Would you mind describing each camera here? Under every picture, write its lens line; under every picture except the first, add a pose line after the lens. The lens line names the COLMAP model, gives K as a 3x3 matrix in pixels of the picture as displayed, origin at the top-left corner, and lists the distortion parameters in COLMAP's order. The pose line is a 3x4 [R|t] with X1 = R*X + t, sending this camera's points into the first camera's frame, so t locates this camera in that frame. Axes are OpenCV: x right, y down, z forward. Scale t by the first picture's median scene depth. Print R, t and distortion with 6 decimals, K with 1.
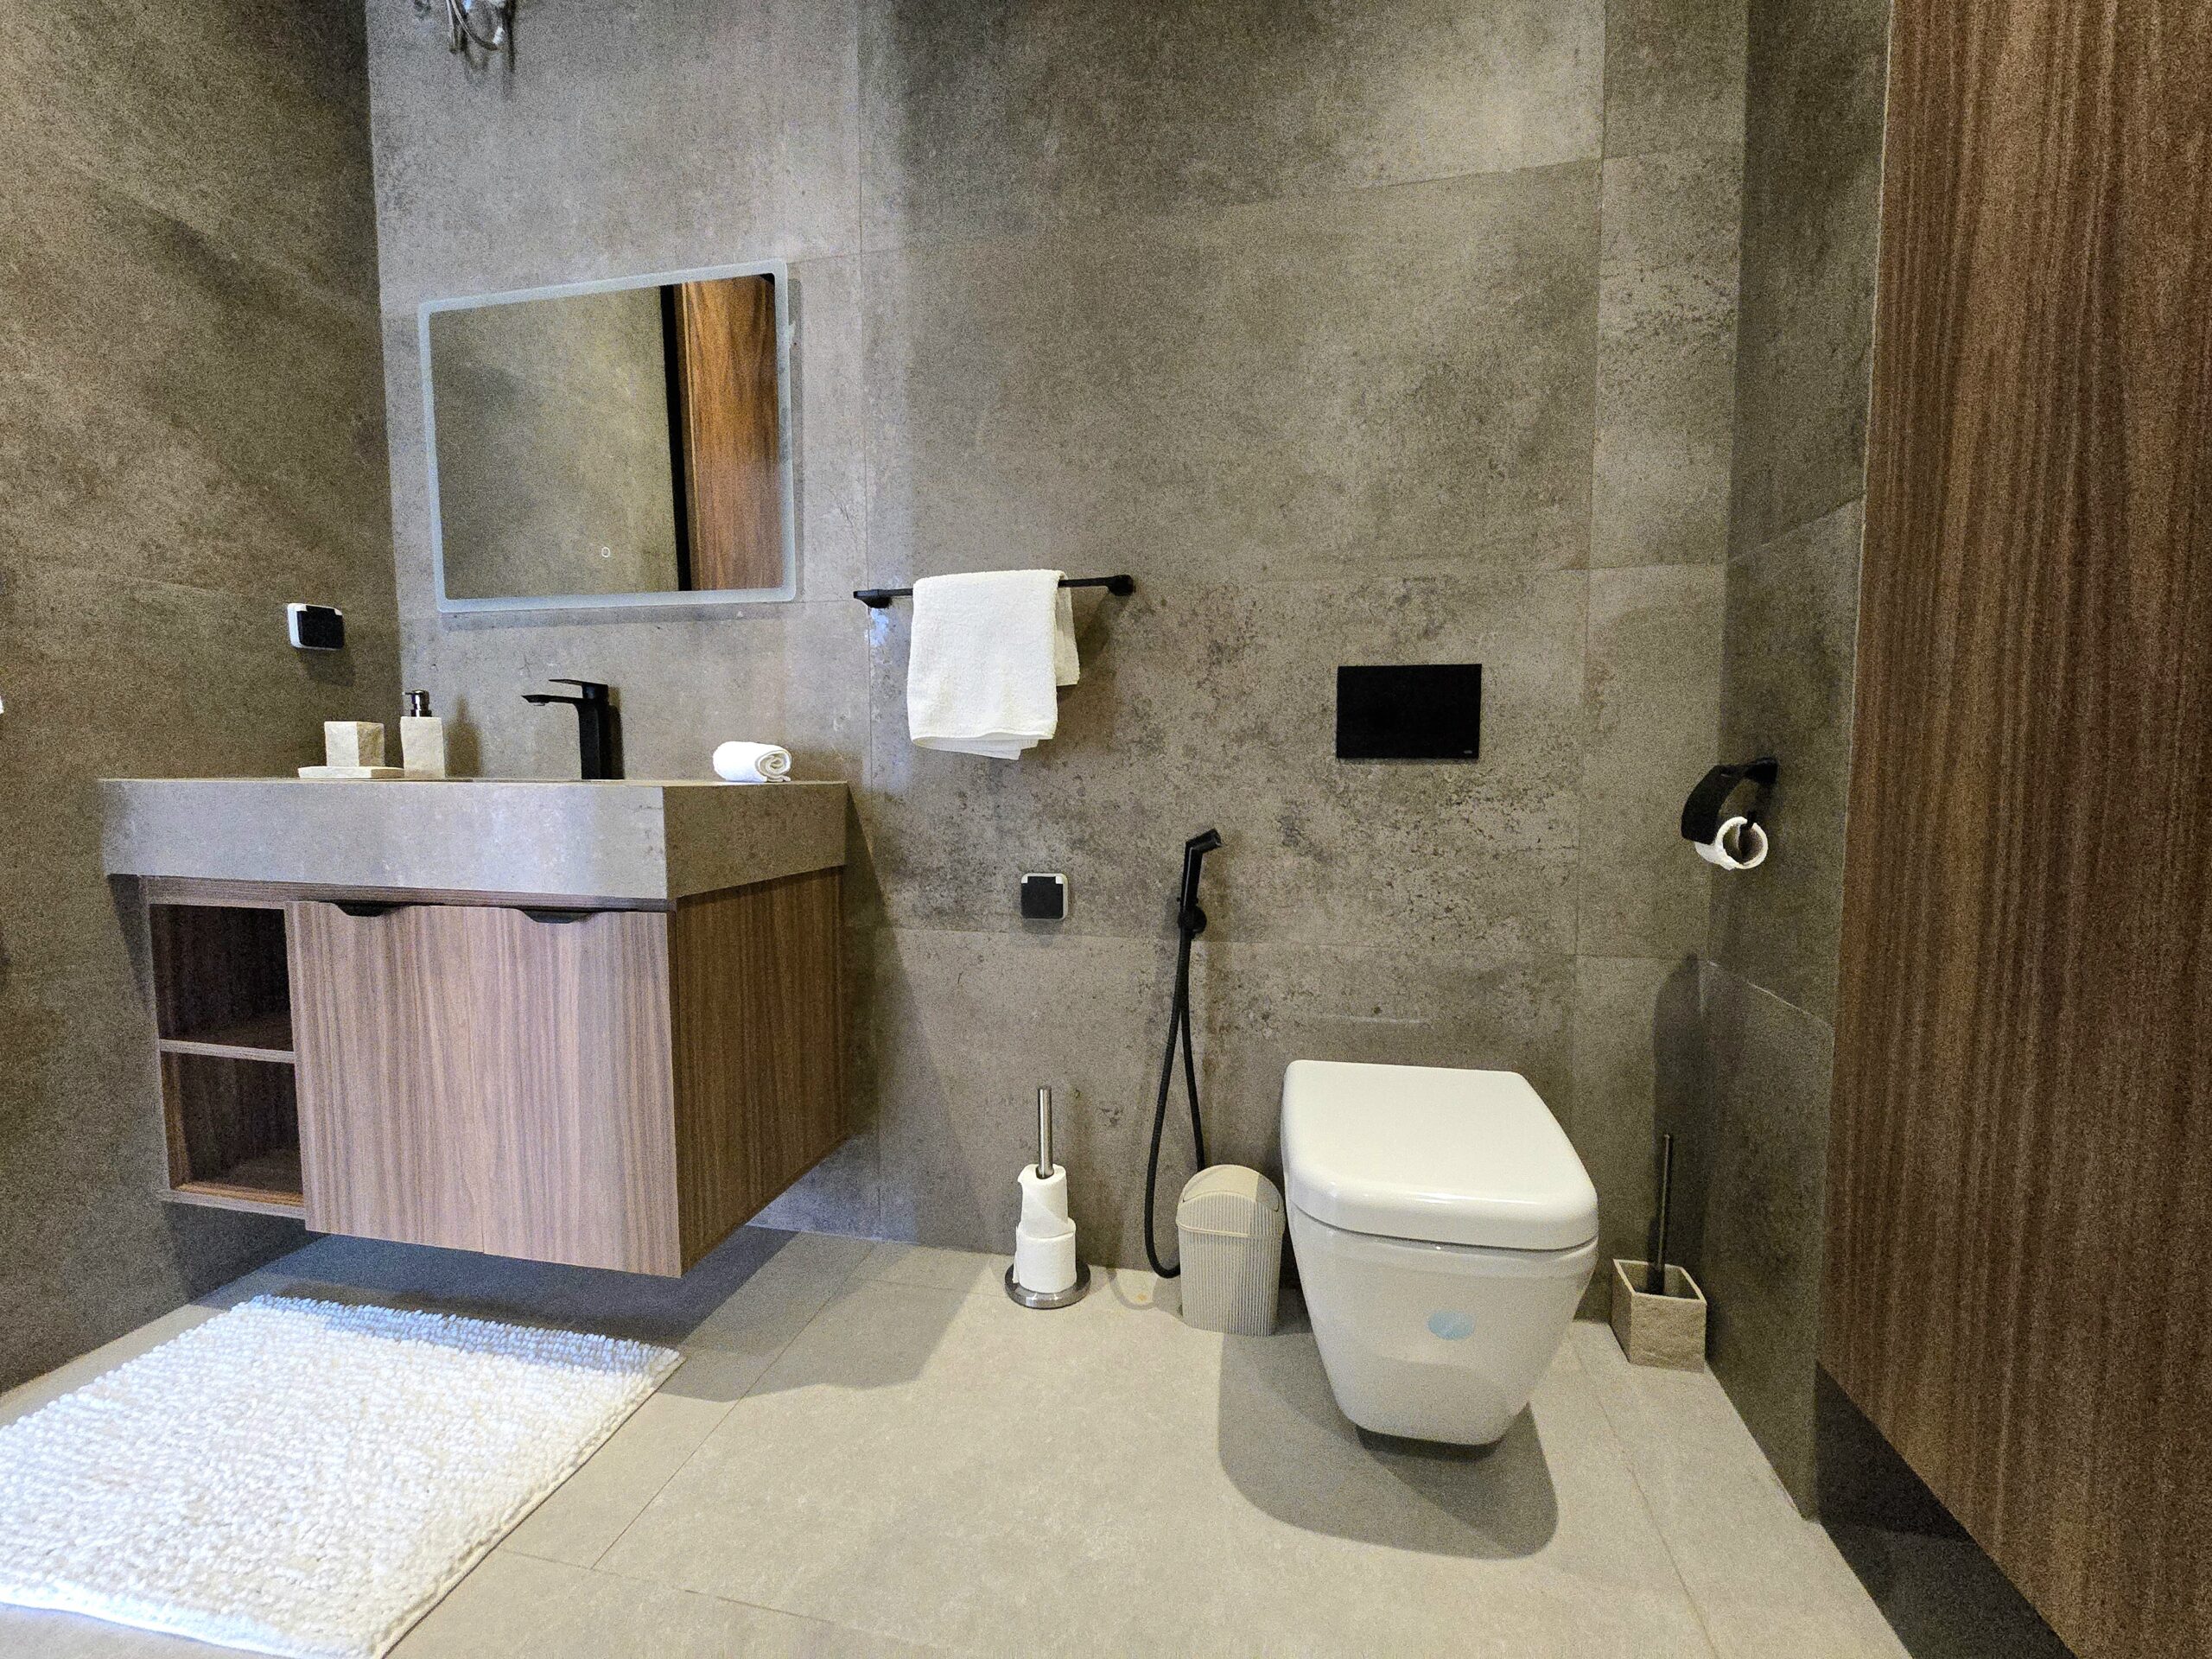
lens RADIAL K [[909.1, 0, 1107.3], [0, 909.1, 823.4], [0, 0, 1]] dist [-0.002279, 0.001072]
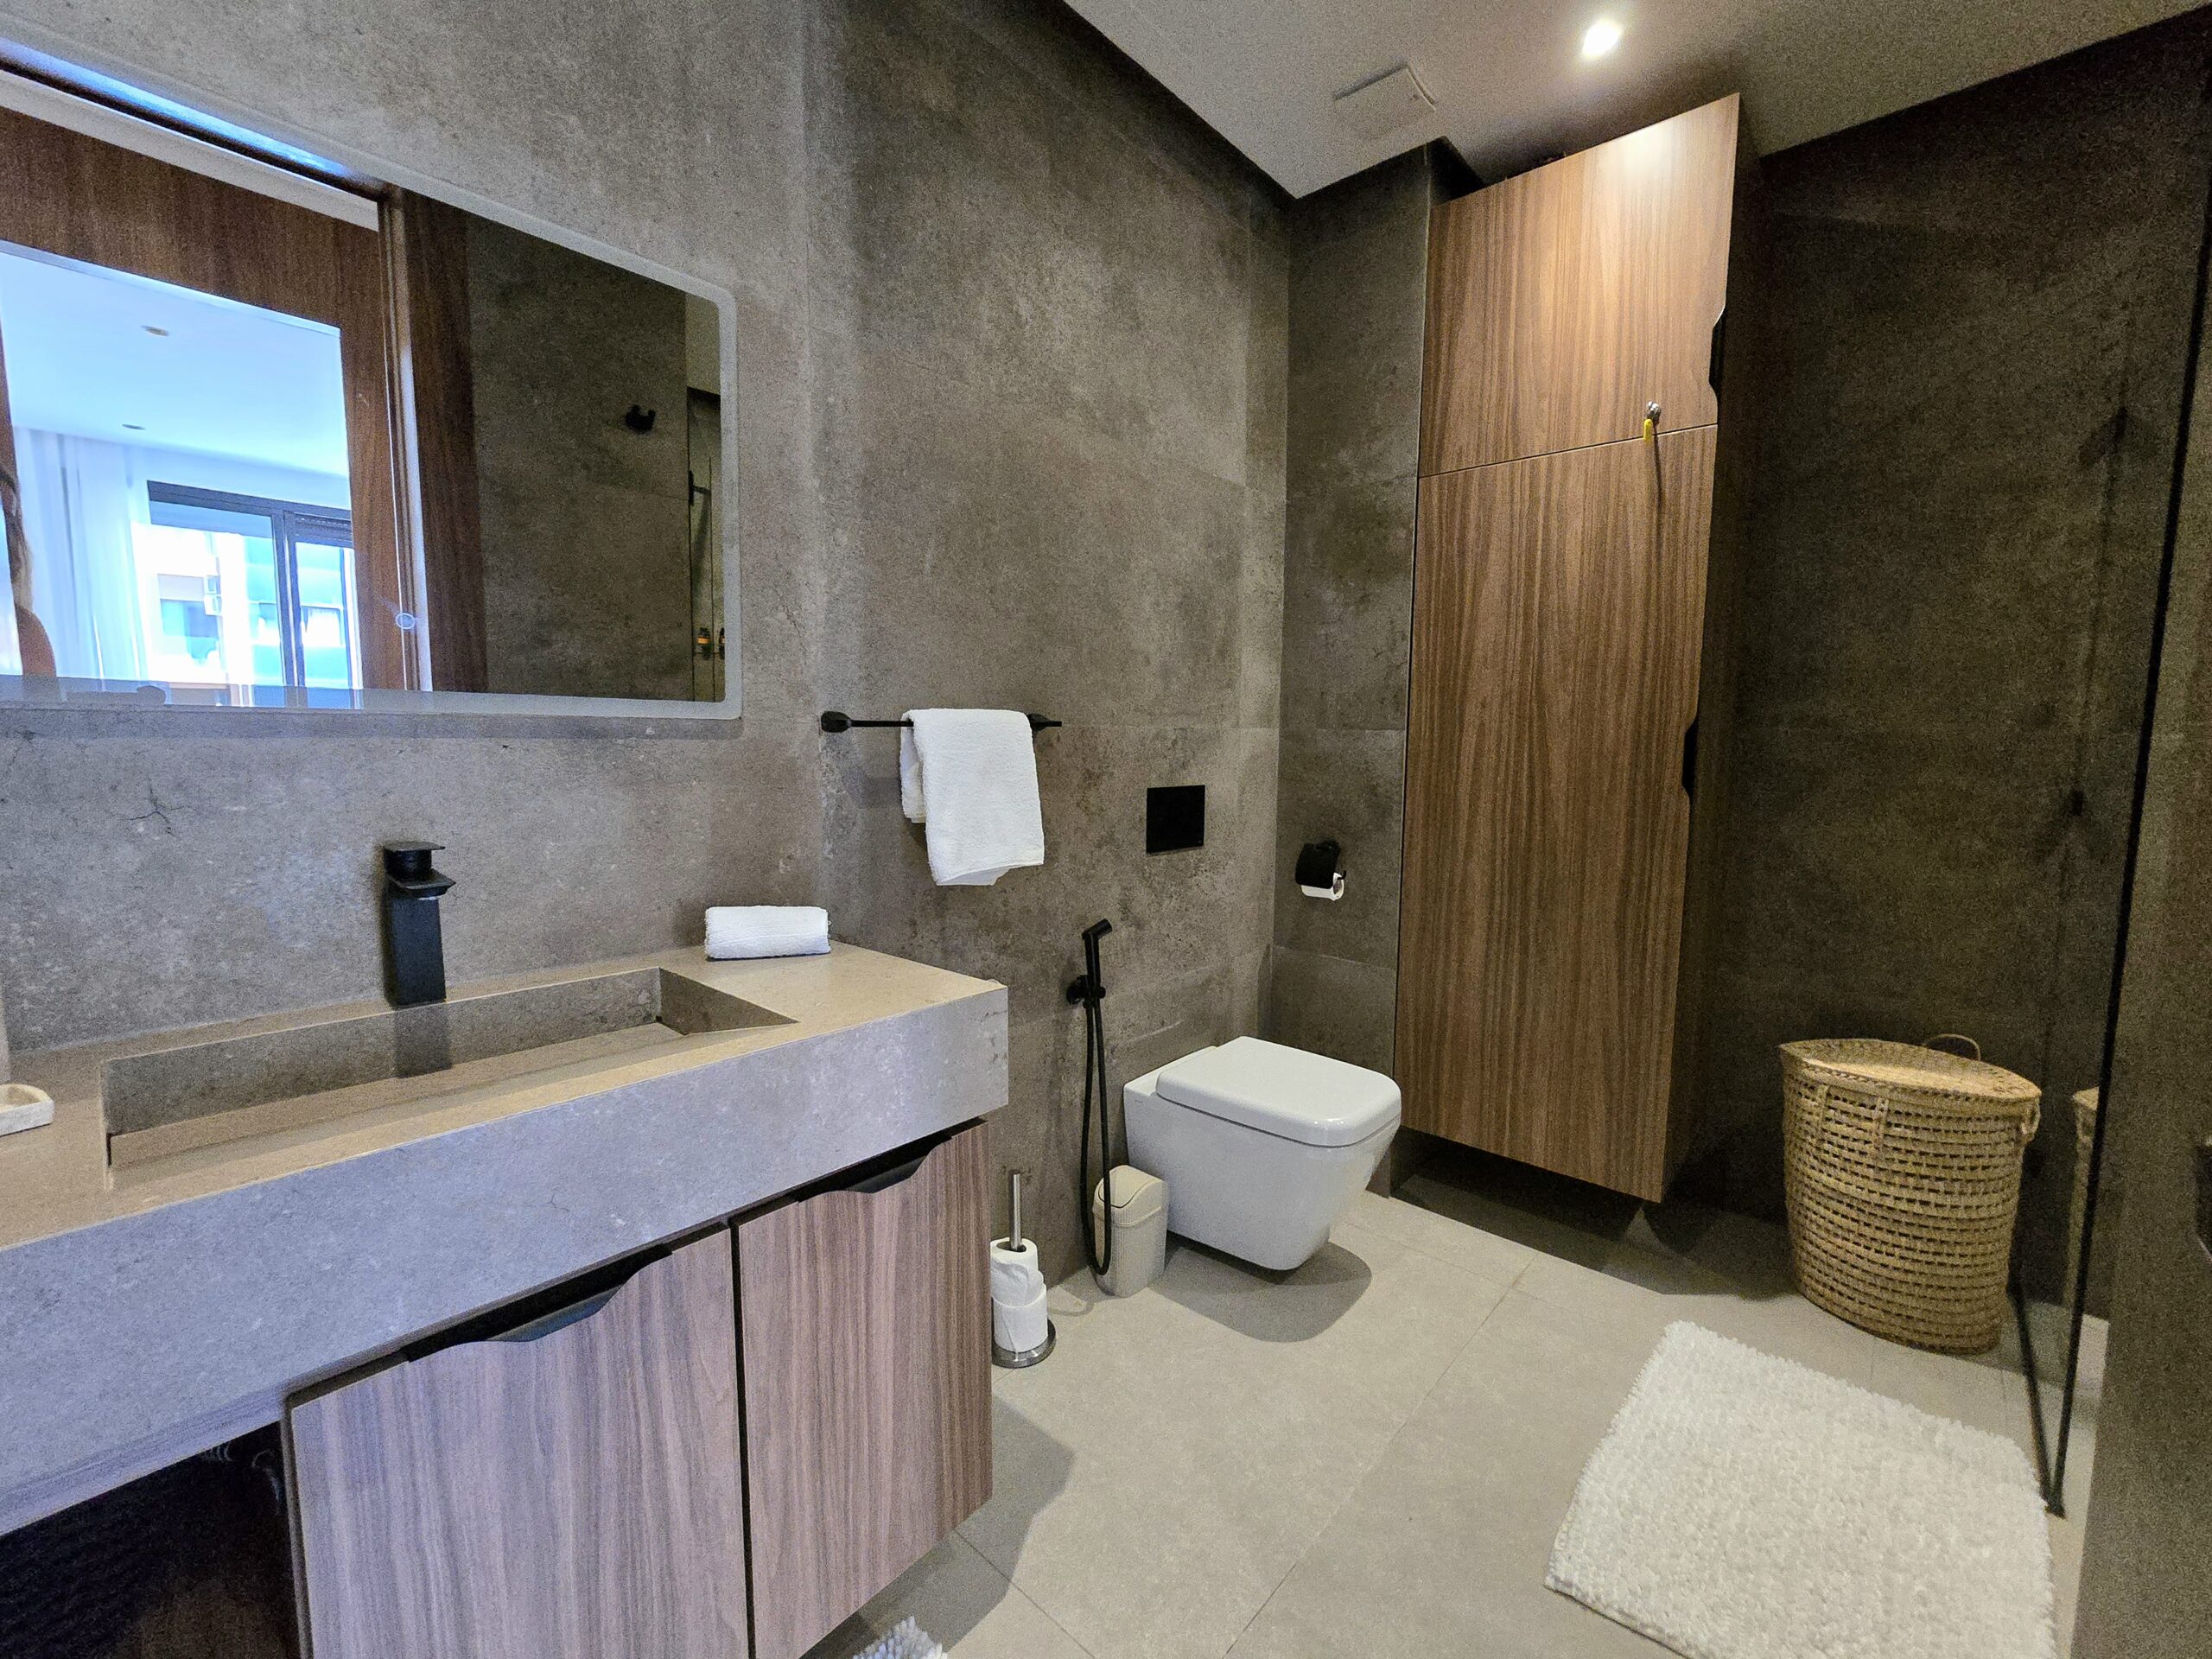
lens RADIAL K [[909.1, 0, 1107.3], [0, 909.1, 823.4], [0, 0, 1]] dist [-0.002279, 0.001072]
pose [[0.500325, -0.078758, 0.862248, -1.005195], [0.051803, 0.996793, 0.060988, -0.211680], [-0.864287, 0.014153, 0.502800, 0.359046]]
